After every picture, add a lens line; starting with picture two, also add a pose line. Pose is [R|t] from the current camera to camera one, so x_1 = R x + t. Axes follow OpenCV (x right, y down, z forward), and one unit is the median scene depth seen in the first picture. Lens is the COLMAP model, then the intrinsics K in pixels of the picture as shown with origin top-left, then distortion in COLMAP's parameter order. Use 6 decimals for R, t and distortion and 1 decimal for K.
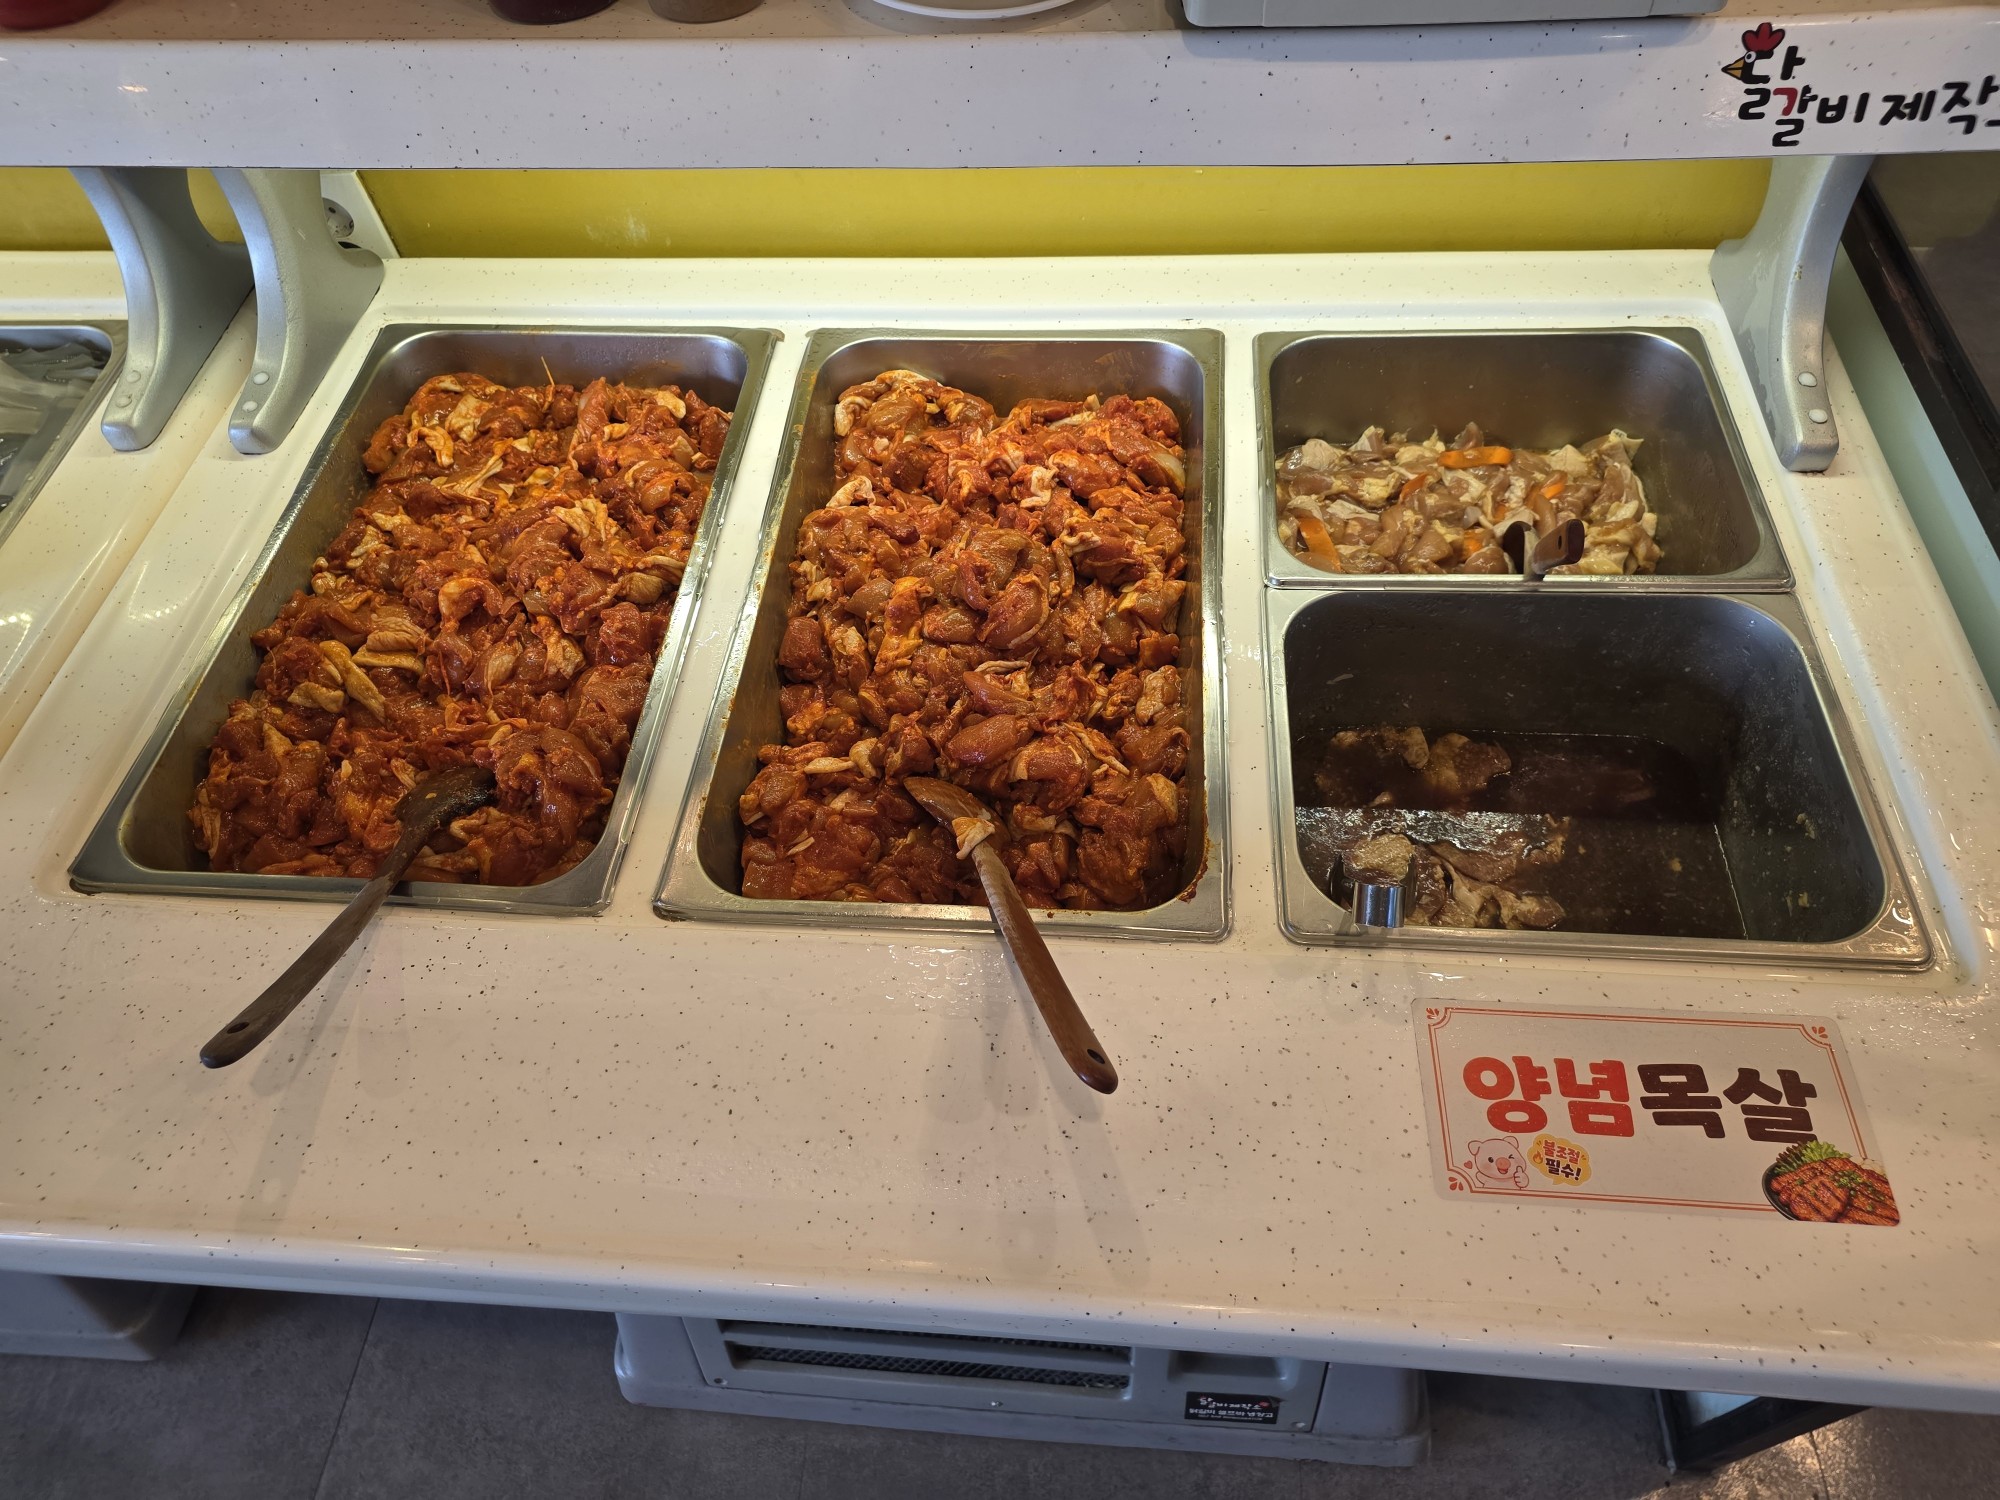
lens RADIAL K [[1317.7, 0, 1001.8], [0, 1317.7, 766.1], [0, 0, 1]] dist [0.031134, -0.018297]
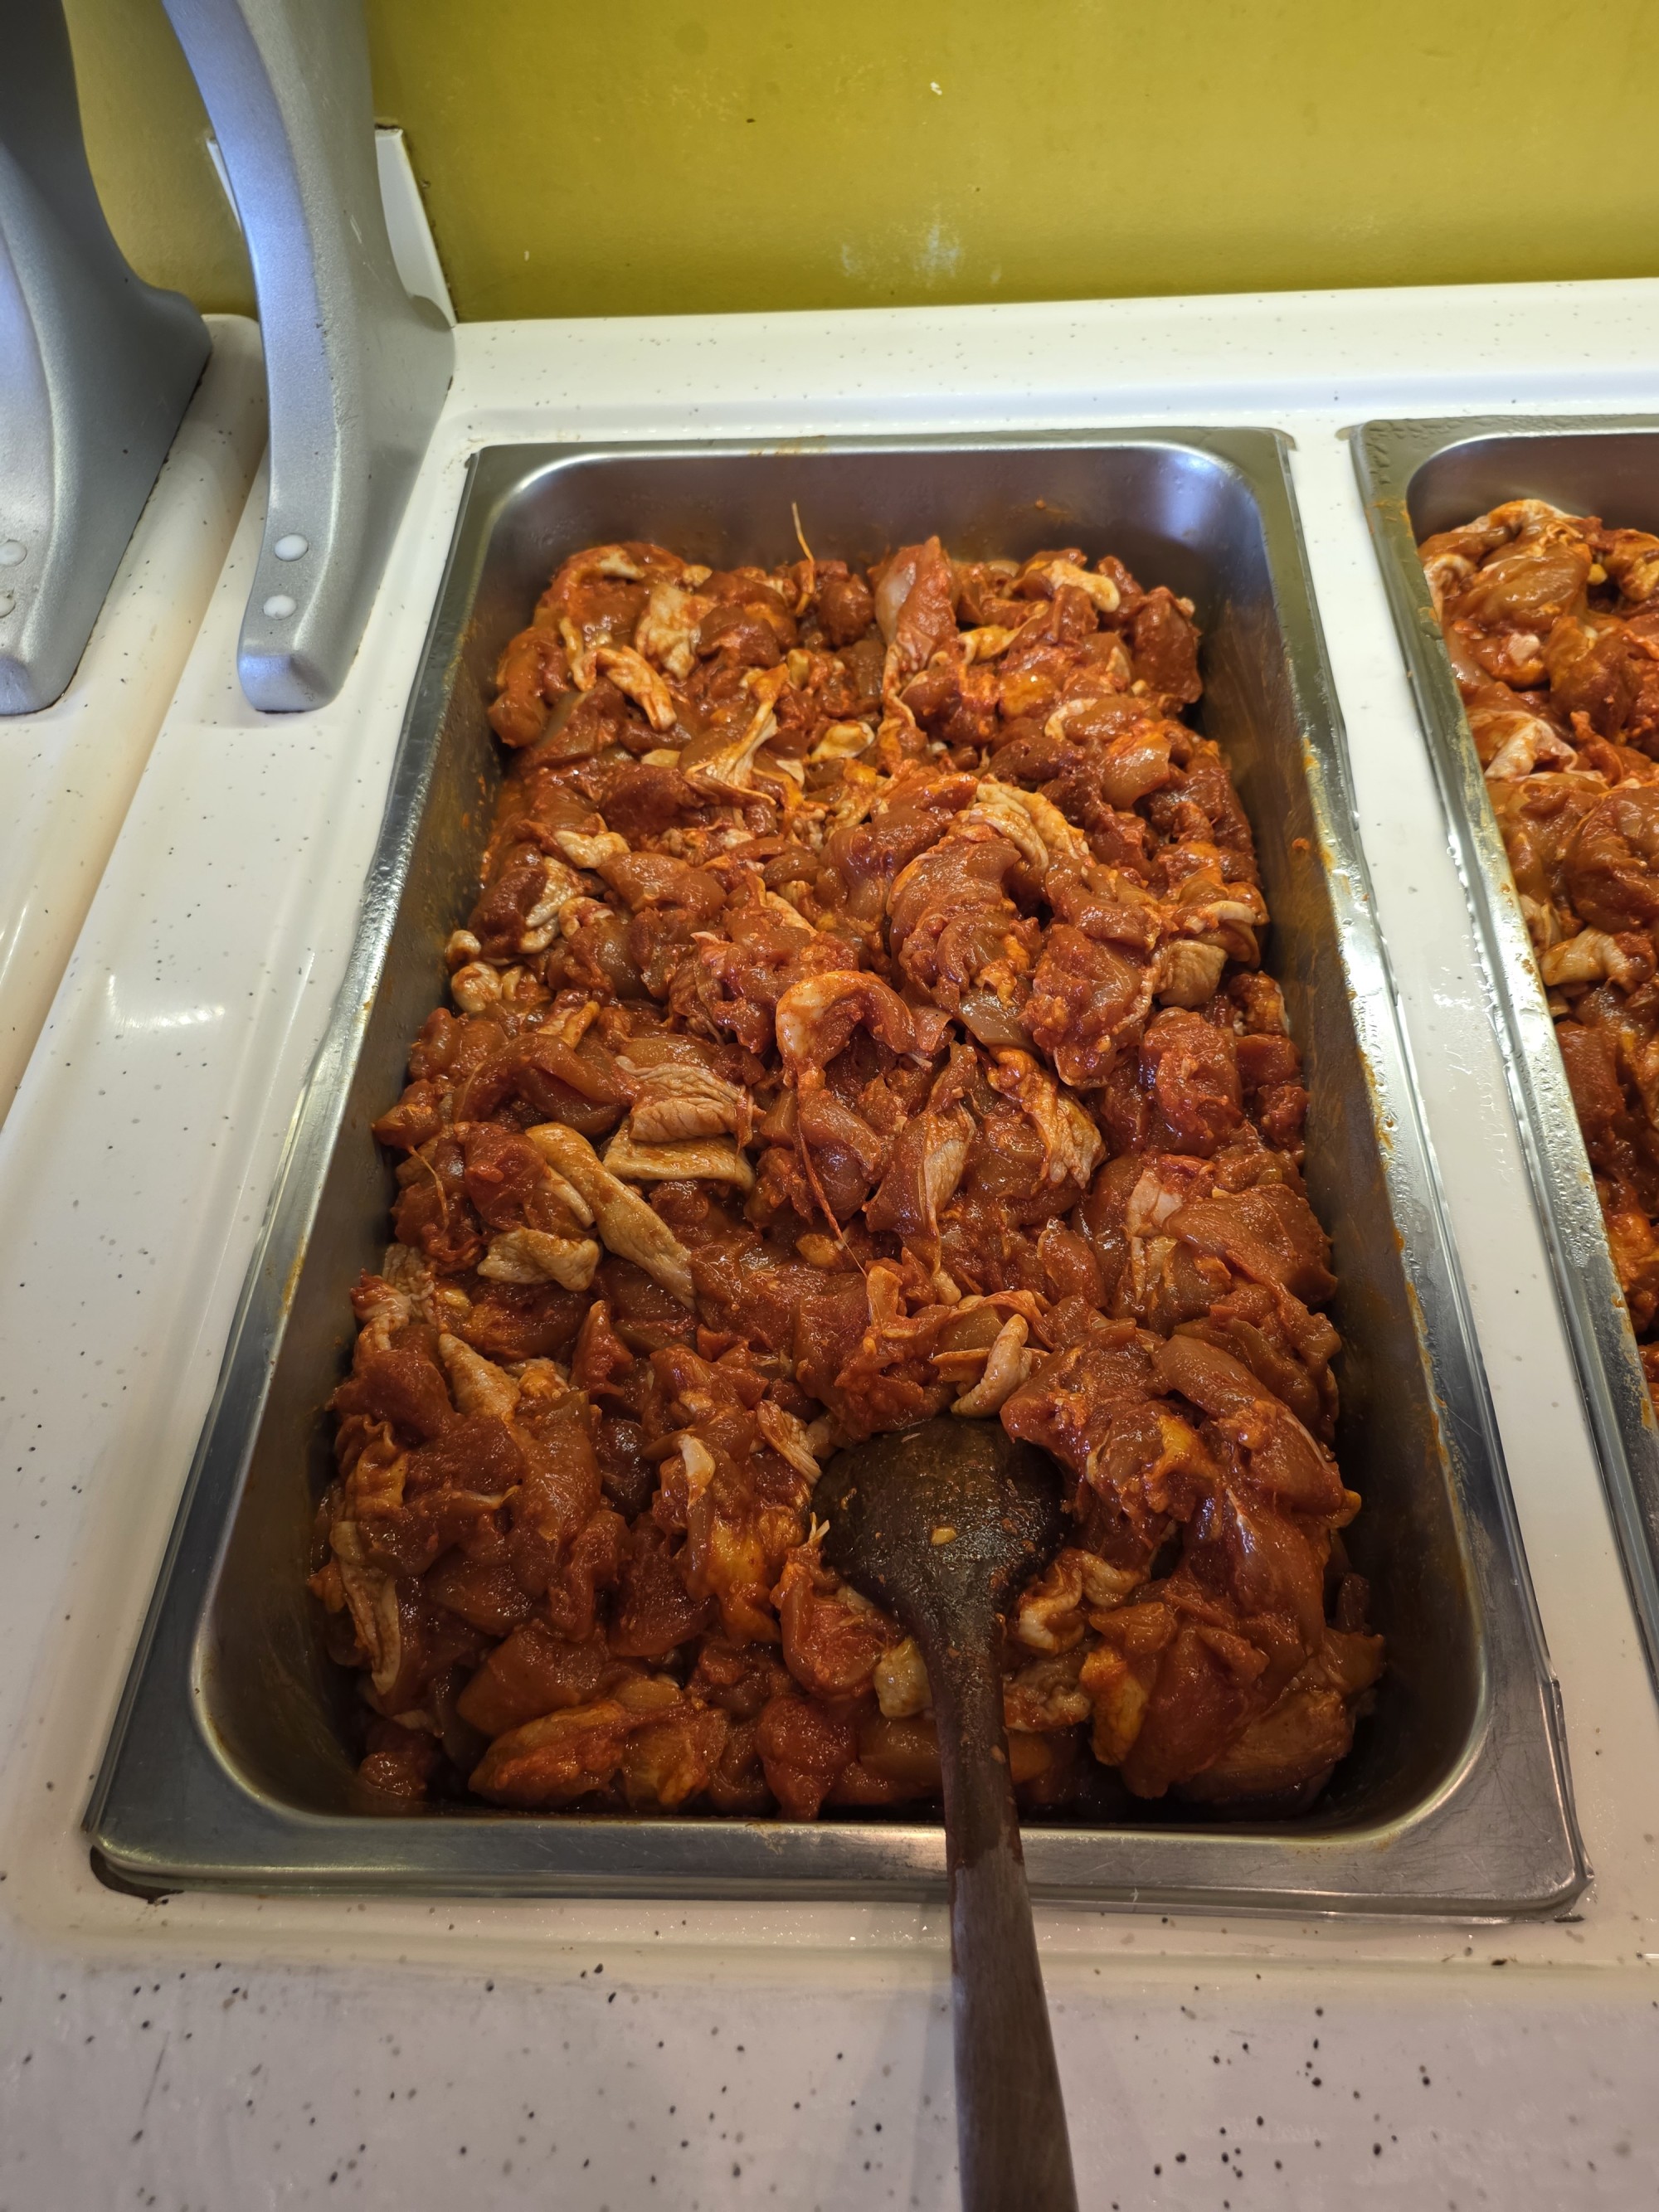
lens RADIAL K [[1417.0, 0, 860.4], [0, 1417.0, 1147.6], [0, 0, 1]] dist [0.098455, -0.139627]
pose [[0.997975, -0.047134, 0.042707, -0.402676], [0.044414, 0.997053, 0.062547, -0.107590], [-0.045529, -0.060523, 0.997128, 0.489961]]
